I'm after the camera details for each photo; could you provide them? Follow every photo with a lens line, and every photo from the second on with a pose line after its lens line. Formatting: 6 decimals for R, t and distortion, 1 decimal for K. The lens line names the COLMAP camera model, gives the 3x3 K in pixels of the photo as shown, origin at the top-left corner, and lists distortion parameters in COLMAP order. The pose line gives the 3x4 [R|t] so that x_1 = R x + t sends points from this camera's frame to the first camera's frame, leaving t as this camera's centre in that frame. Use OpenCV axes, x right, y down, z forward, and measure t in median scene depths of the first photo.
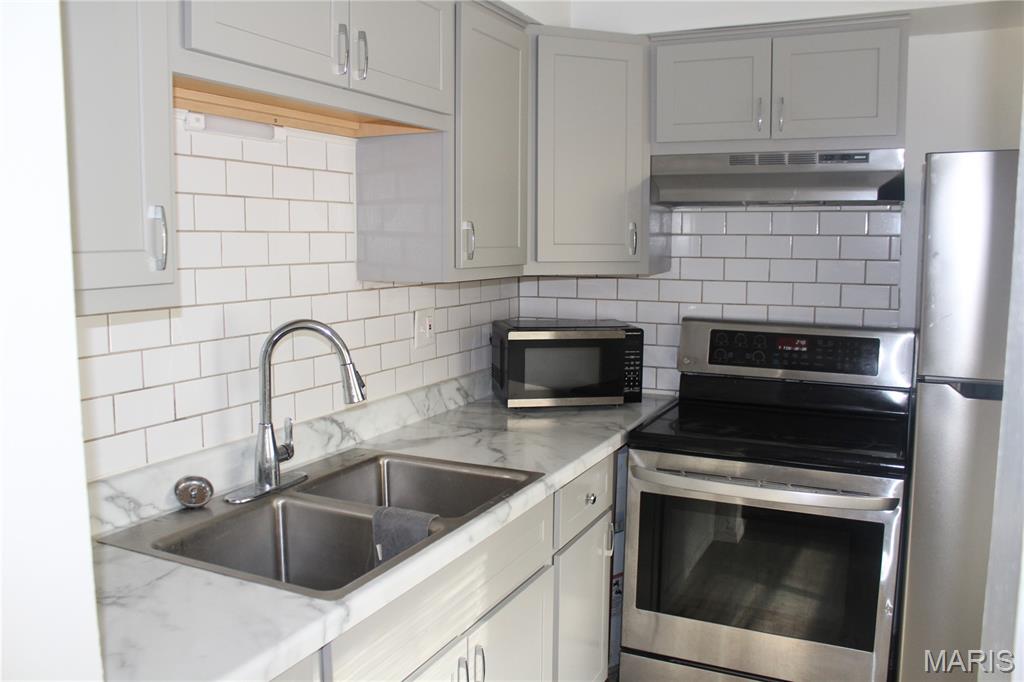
lens RADIAL K [[852.1, 0, 511.2], [0, 852.1, 344.4], [0, 0, 1]] dist [-0.161636, 0.136047]
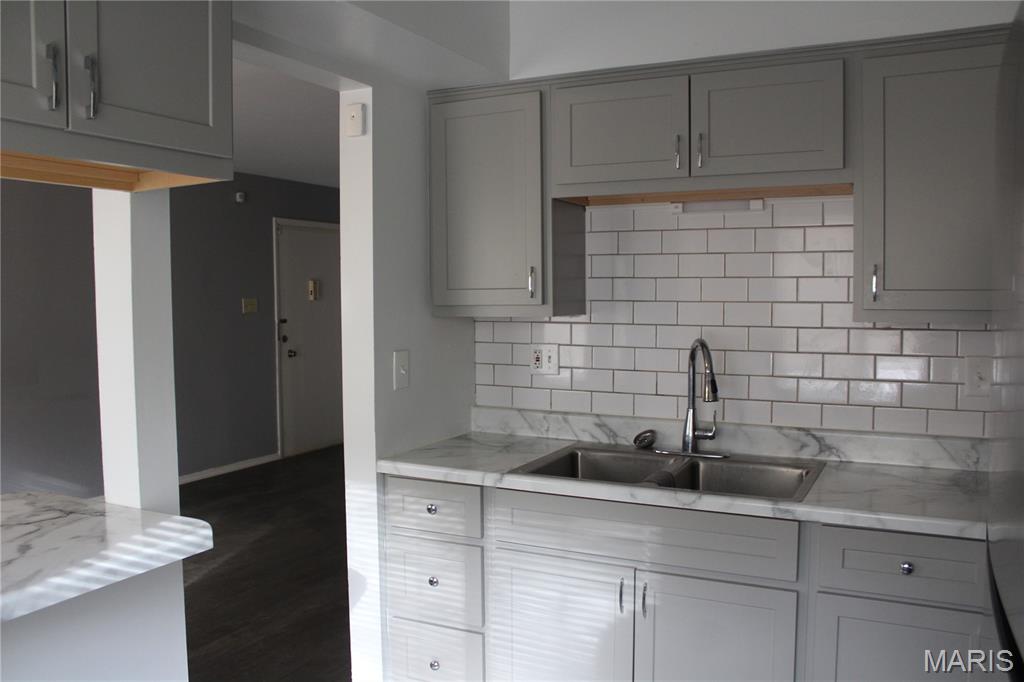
lens RADIAL K [[852.1, 0, 513.5], [0, 852.1, 341.7], [0, 0, 1]] dist [-0.161636, 0.136047]
pose [[-0.023946, 0.054552, -0.998224, 0.907294], [-0.118079, 0.991366, 0.057010, -0.052374], [0.992715, 0.119235, -0.017298, 0.545378]]
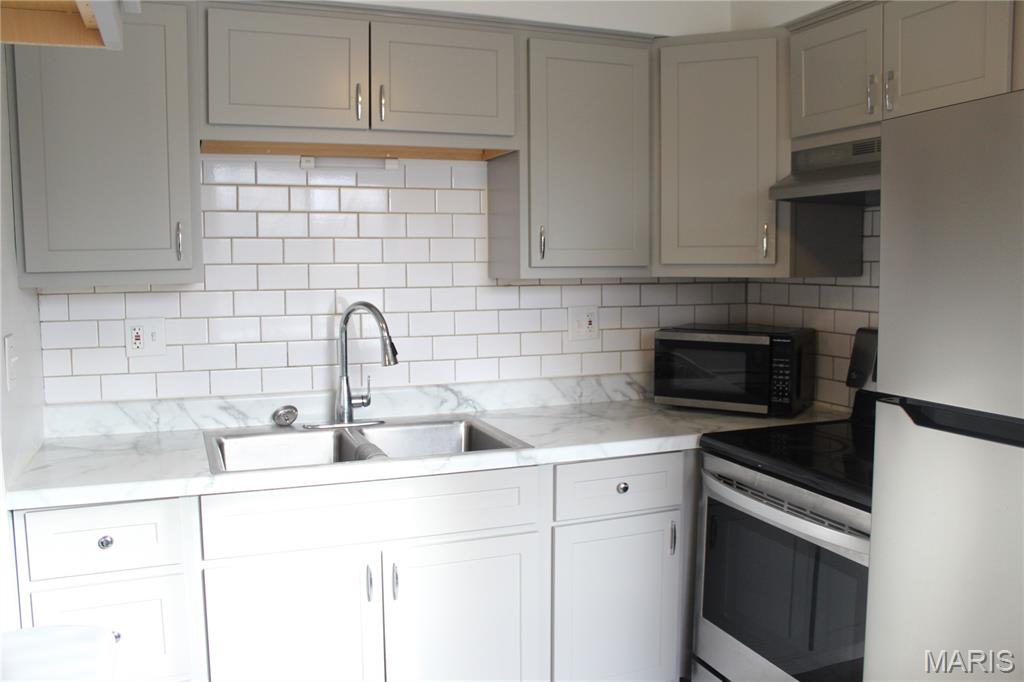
lens RADIAL K [[852.1, 0, 501.4], [0, 852.1, 340.7], [0, 0, 1]] dist [-0.161636, 0.136047]
pose [[0.731087, 0.056987, -0.679900, 0.647155], [-0.075245, 0.997162, 0.002669, 0.009783], [0.678122, 0.049207, 0.733300, 0.119698]]
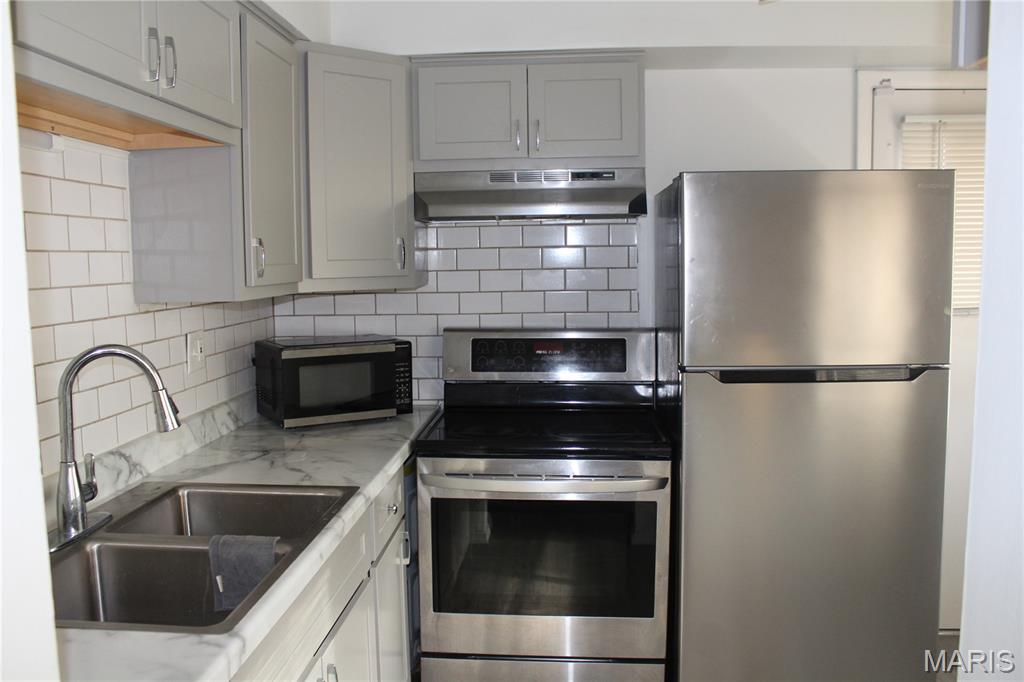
lens RADIAL K [[852.1, 0, 508.7], [0, 852.1, 346.7], [0, 0, 1]] dist [-0.161636, 0.136047]
pose [[0.929910, -0.051666, 0.364140, -0.128986], [0.058597, 0.998250, -0.008003, 0.004142], [-0.363090, 0.028780, 0.931310, -0.000380]]
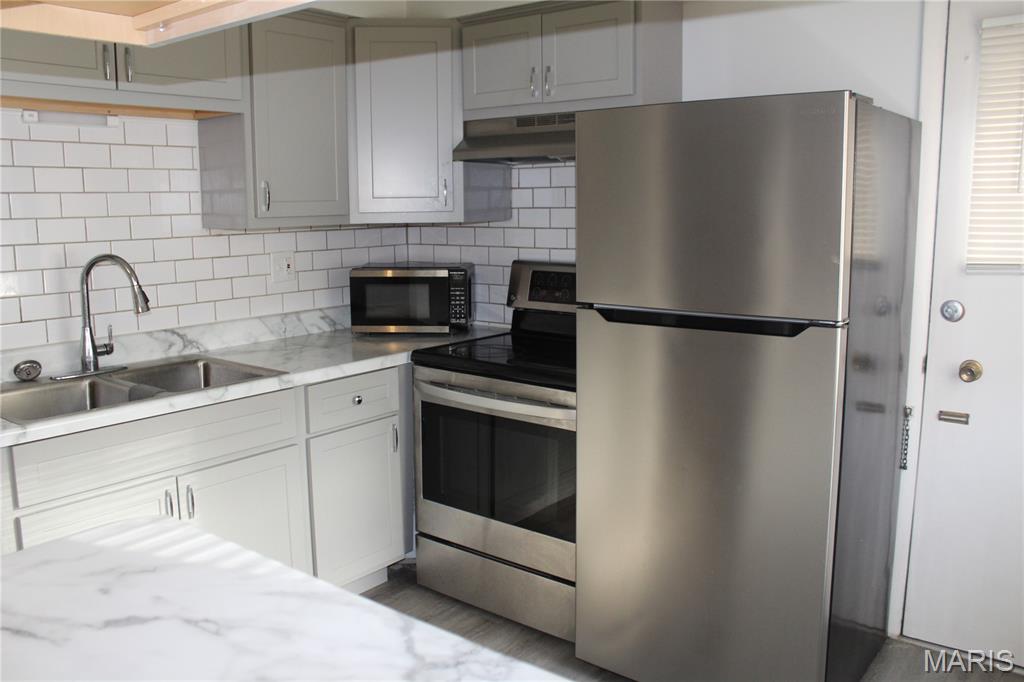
lens RADIAL K [[852.1, 0, 502.2], [0, 852.1, 340.1], [0, 0, 1]] dist [-0.161636, 0.136047]
pose [[0.975588, 0.025993, -0.218065, 0.545375], [-0.017397, 0.998998, 0.041245, 0.035731], [0.218919, -0.036444, 0.975062, -0.166245]]
